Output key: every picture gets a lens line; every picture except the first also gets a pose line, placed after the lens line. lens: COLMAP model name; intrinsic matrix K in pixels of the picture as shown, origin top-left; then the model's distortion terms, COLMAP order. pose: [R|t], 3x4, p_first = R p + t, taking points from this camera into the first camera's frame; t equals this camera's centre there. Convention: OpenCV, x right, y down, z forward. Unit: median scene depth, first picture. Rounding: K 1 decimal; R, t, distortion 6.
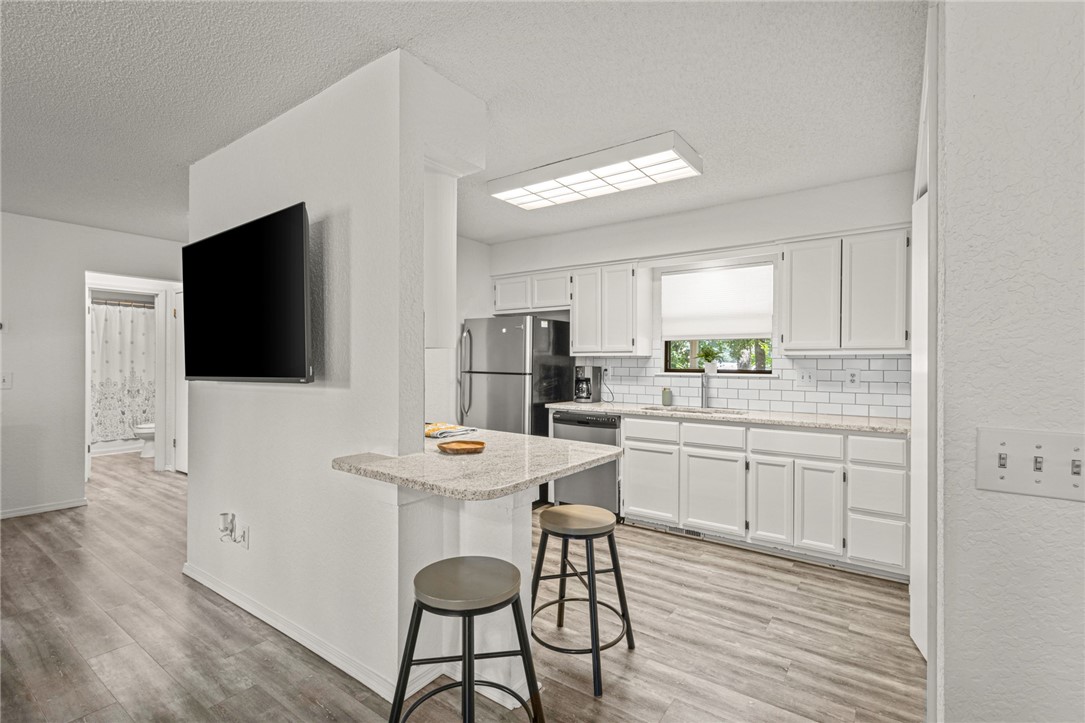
lens RADIAL K [[498.8, 0, 545.1], [0, 498.8, 364.8], [0, 0, 1]] dist [0.004961, 0.000310]
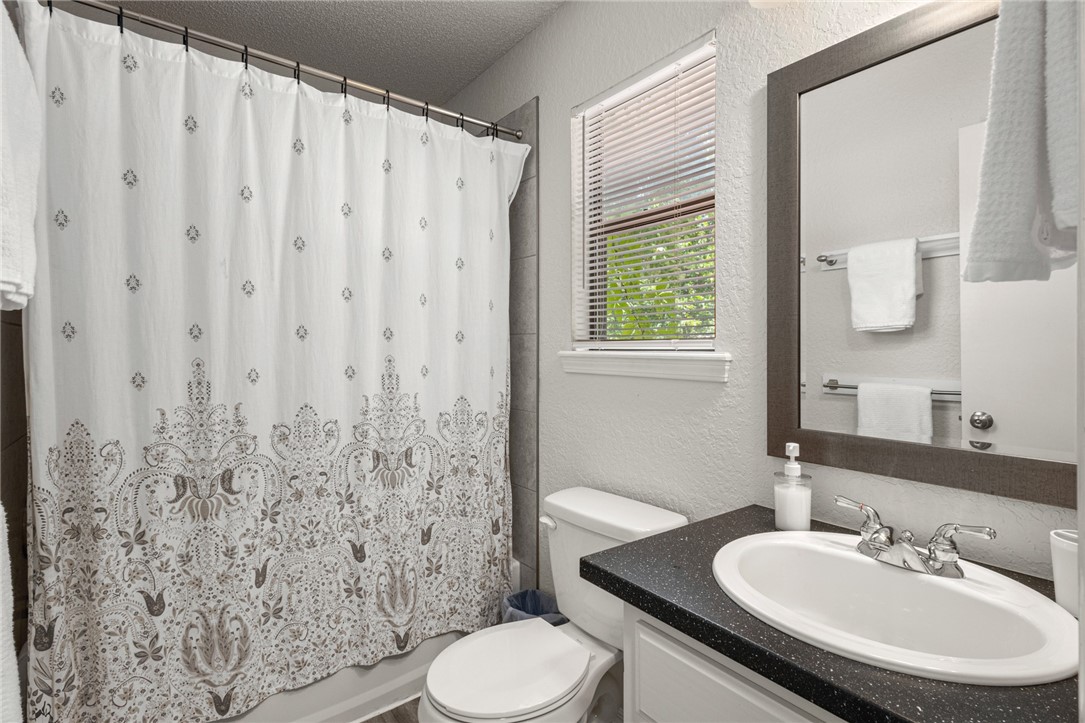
lens RADIAL K [[498.8, 0, 540.3], [0, 498.8, 355.1], [0, 0, 1]] dist [0.004961, 0.000310]
pose [[0.960421, 0.002042, -0.278546, -0.696213], [-0.000960, 0.999991, 0.004021, 0.003123], [0.278552, -0.003594, 0.960414, 0.799843]]
